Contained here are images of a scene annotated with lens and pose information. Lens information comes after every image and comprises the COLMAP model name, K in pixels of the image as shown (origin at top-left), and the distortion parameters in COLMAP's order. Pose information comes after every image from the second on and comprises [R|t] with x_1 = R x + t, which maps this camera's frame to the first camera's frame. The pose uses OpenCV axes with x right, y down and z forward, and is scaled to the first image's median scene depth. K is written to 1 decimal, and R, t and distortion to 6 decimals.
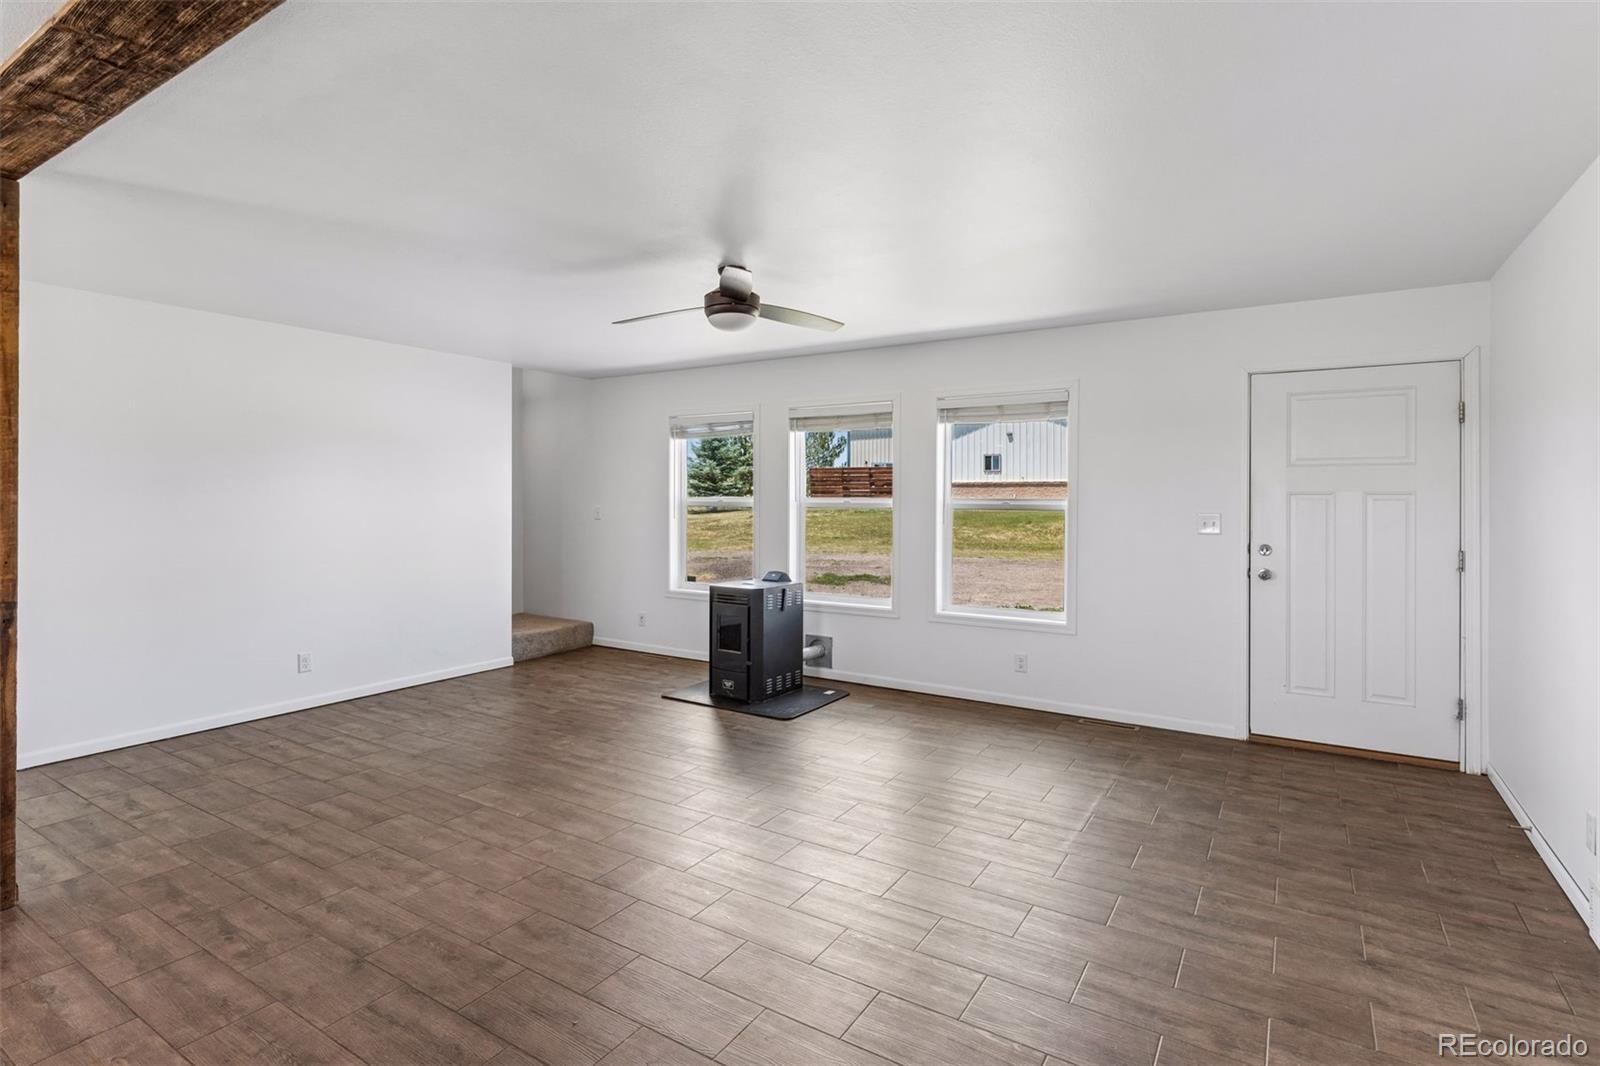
lens RADIAL K [[783.9, 0, 796.5], [0, 783.9, 500.0], [0, 0, 1]] dist [-0.004551, -0.000328]
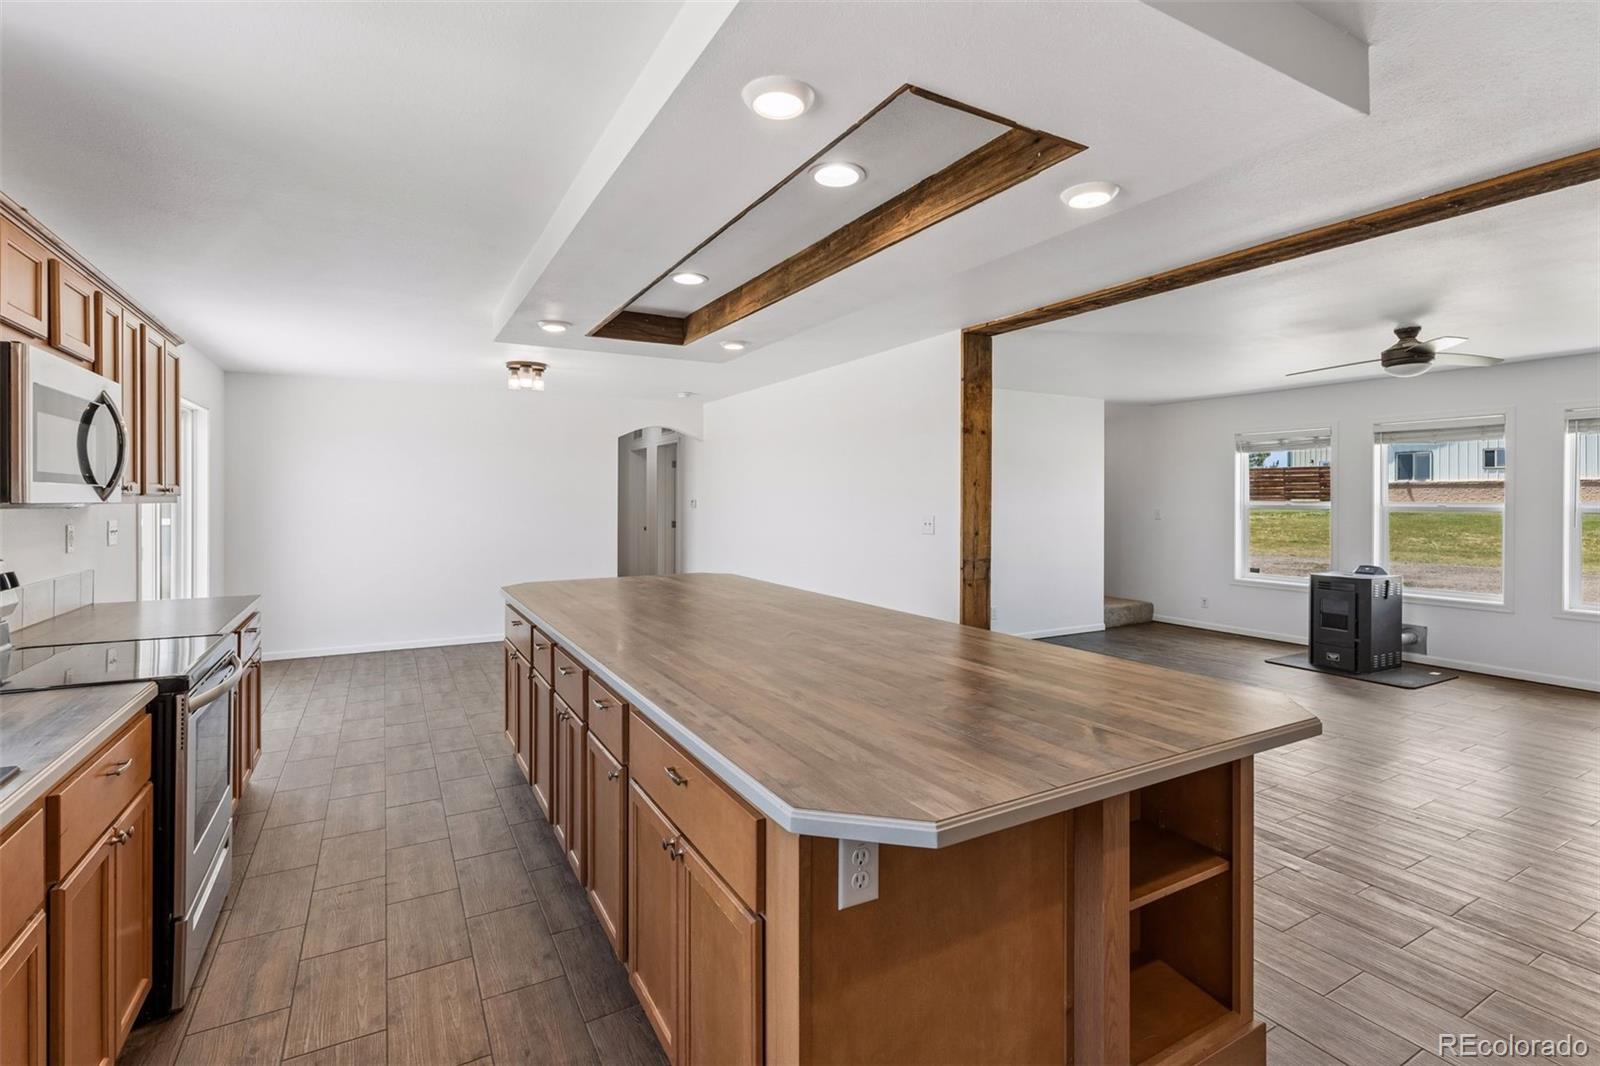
lens RADIAL K [[731.0, 0, 822.8], [0, 731.0, 501.5], [0, 0, 1]] dist [0.000664, 0.000610]
pose [[0.884396, 0.000294, -0.466737, -0.222854], [-0.000450, 1.000000, -0.000223, -0.003419], [0.466736, 0.000407, 0.884396, -0.319252]]
